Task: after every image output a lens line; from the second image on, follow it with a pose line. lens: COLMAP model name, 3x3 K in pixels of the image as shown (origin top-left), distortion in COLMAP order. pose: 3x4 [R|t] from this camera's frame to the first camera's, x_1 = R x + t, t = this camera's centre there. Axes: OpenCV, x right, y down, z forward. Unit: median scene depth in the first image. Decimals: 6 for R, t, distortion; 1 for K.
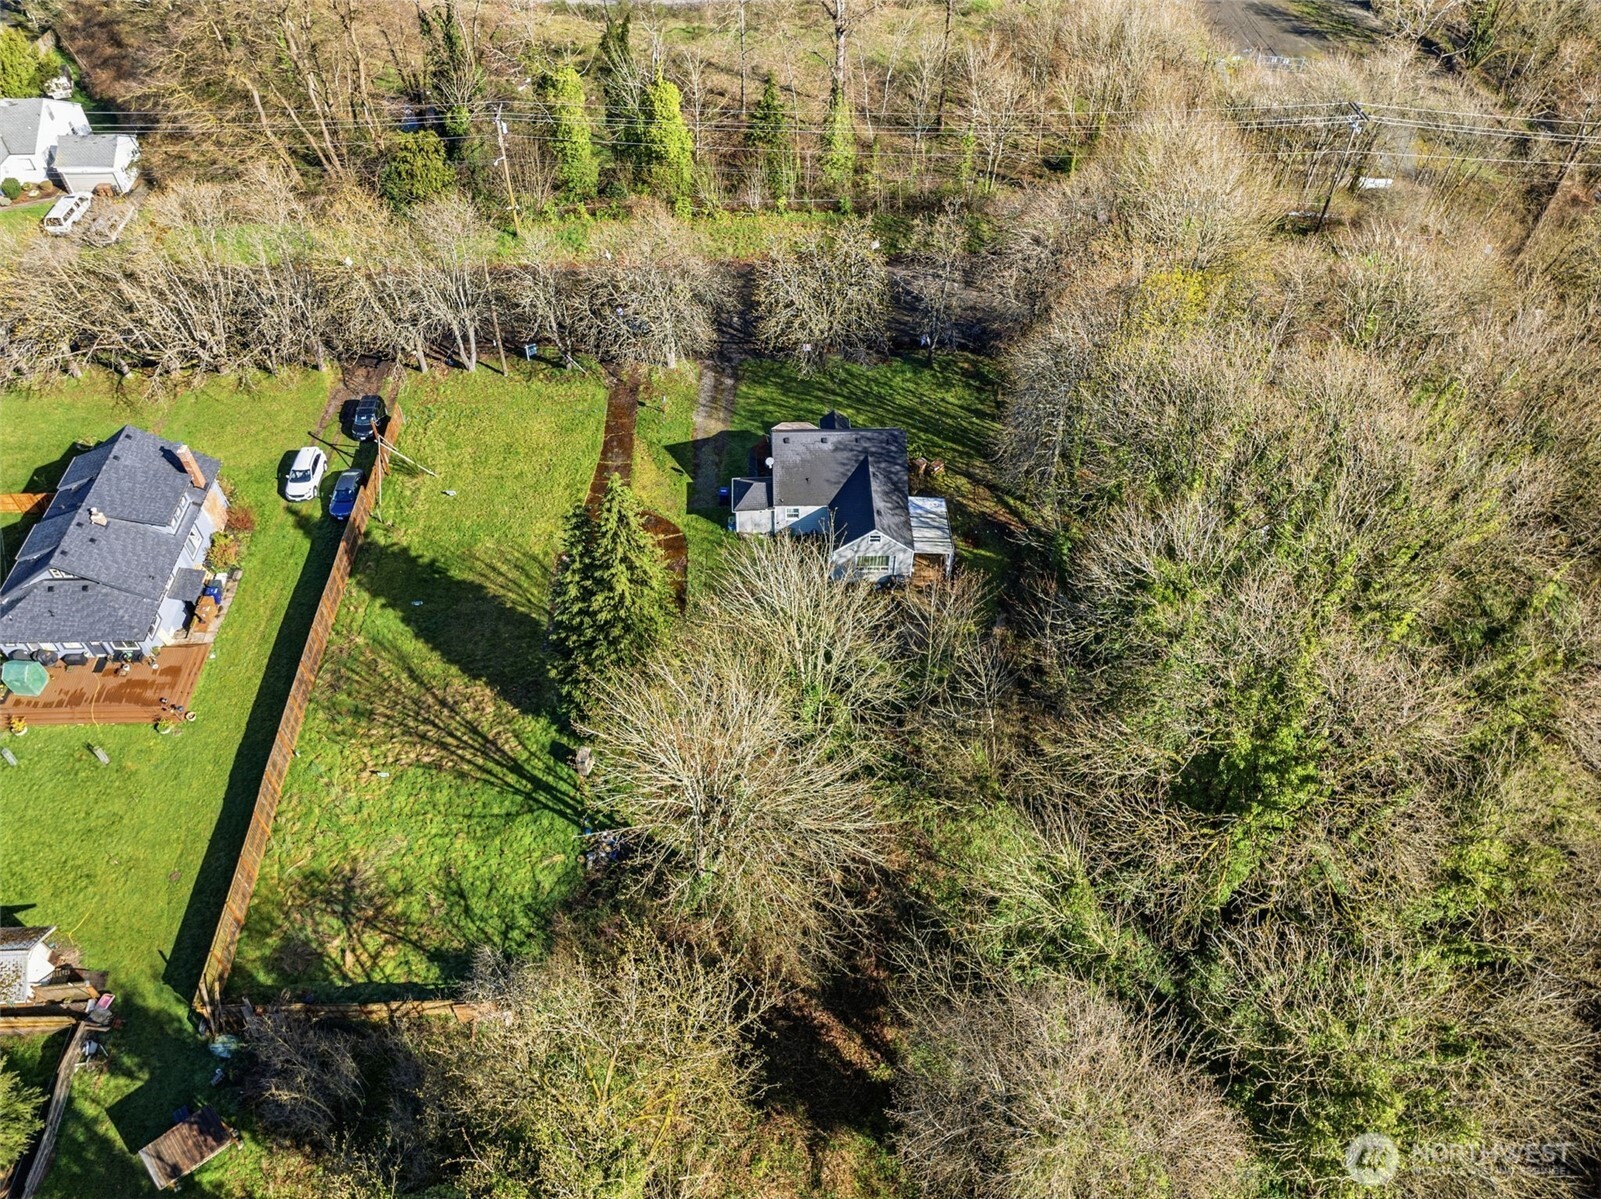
lens RADIAL K [[1141.4, 0, 791.3], [0, 1141.4, 603.7], [0, 0, 1]] dist [-0.039464, 0.012121]
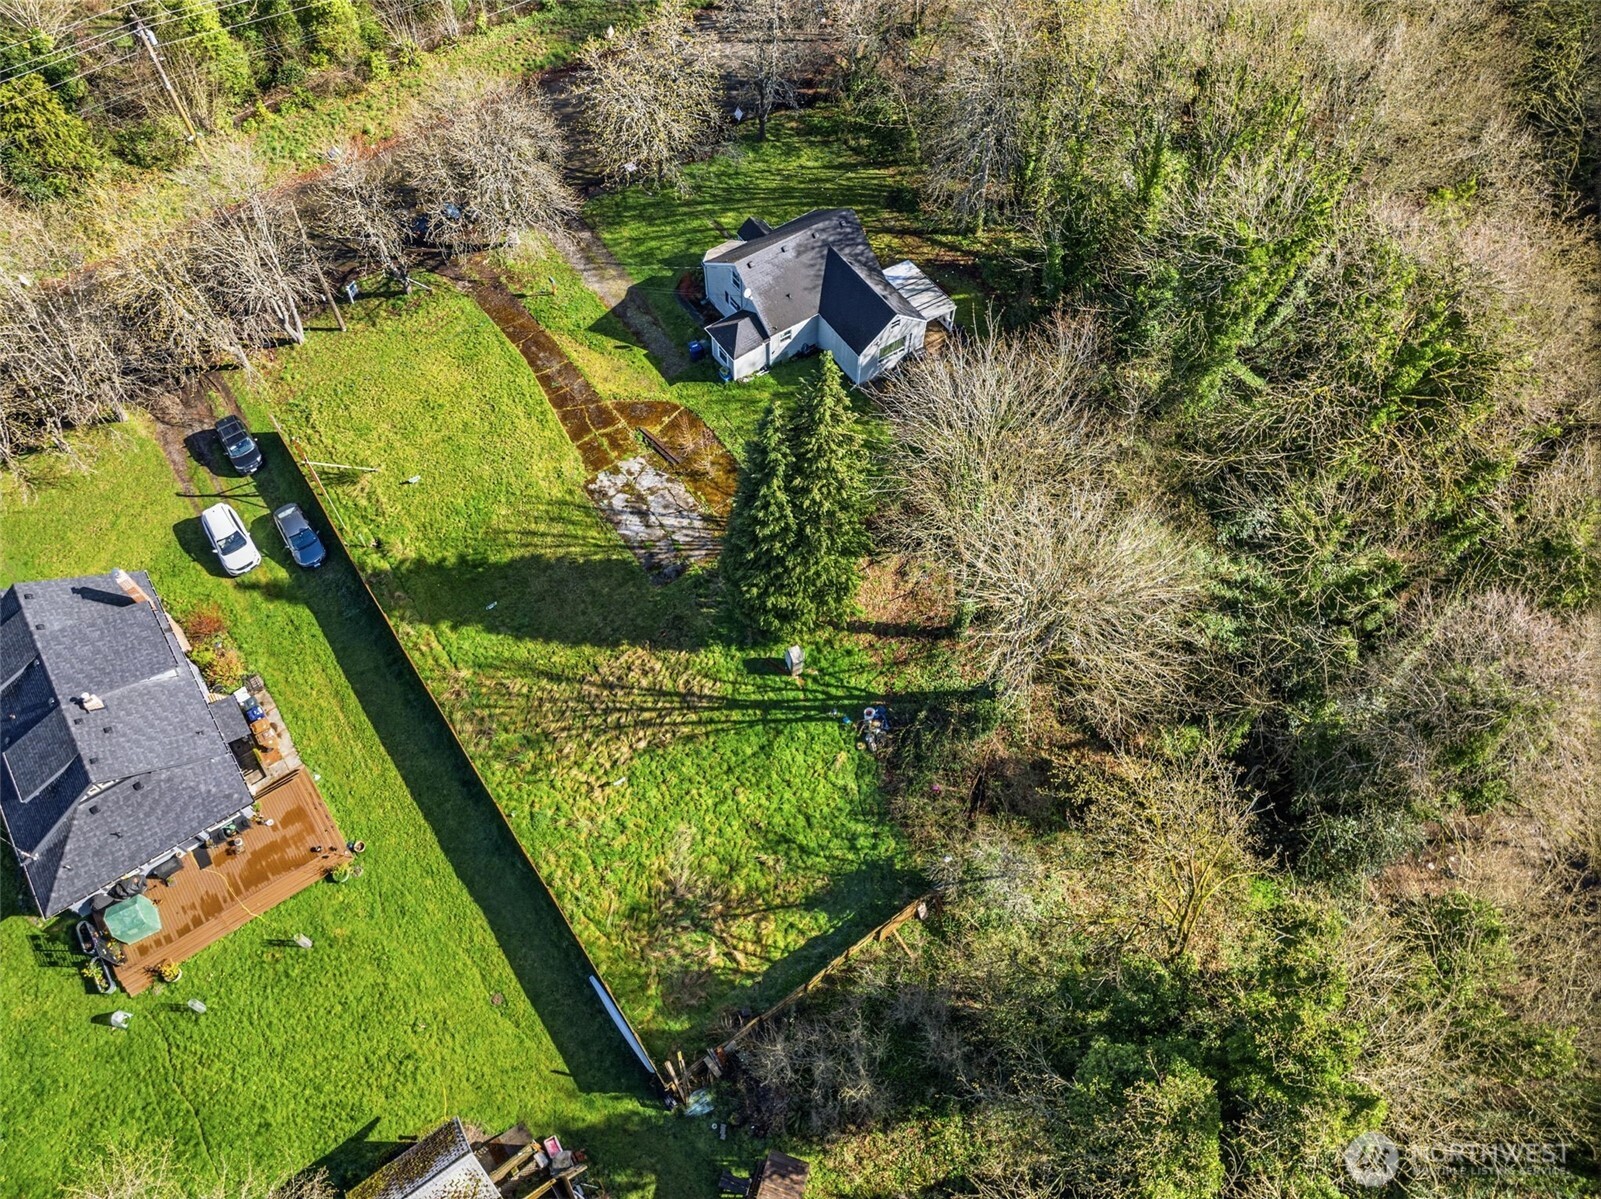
lens RADIAL K [[1141.4, 0, 795.0], [0, 1141.4, 606.0], [0, 0, 1]] dist [-0.039464, 0.012121]
pose [[0.835858, -0.471403, 0.281284, -0.373135], [0.405752, 0.875679, 0.261824, -0.131599], [-0.369739, -0.104716, 0.923216, 0.110503]]
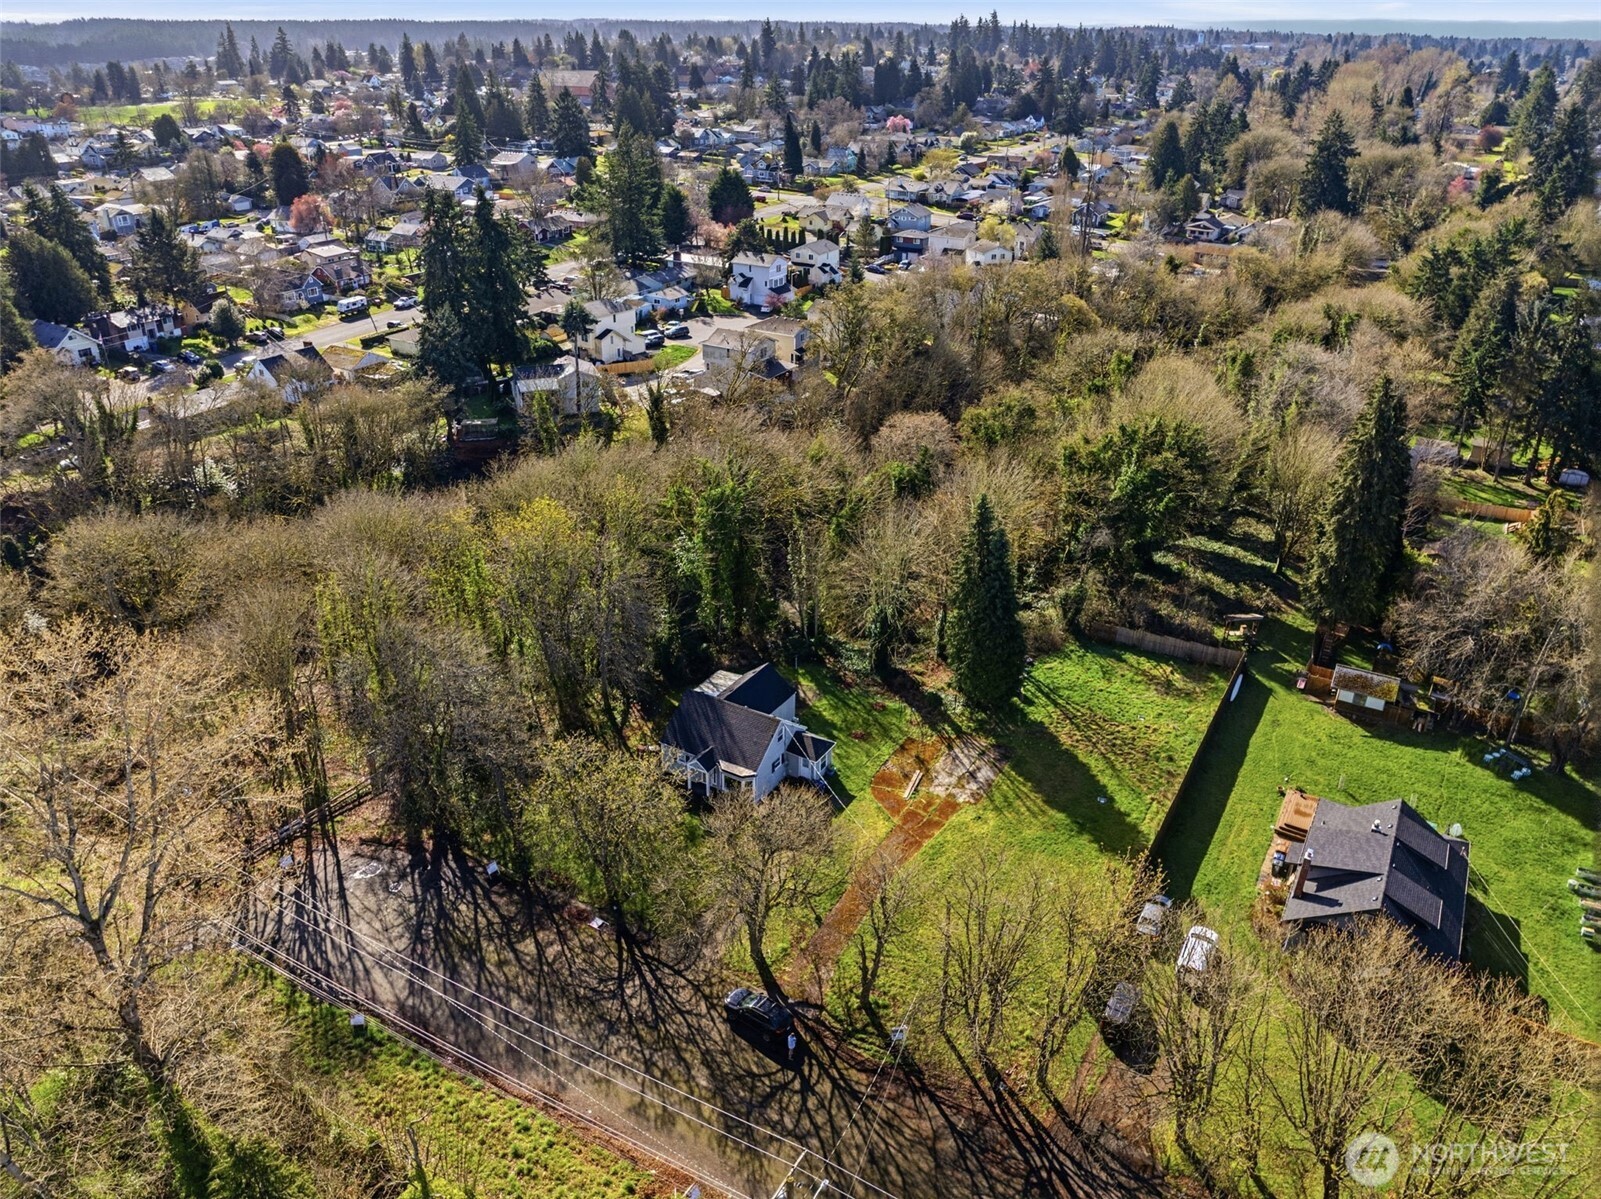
lens RADIAL K [[1141.4, 0, 805.6], [0, 1141.4, 598.0], [0, 0, 1]] dist [-0.039464, 0.012121]
pose [[-0.847297, -0.254177, 0.466350, -0.562870], [0.387675, 0.304202, 0.870155, -1.219391], [-0.363038, 0.918072, -0.159211, 1.091183]]
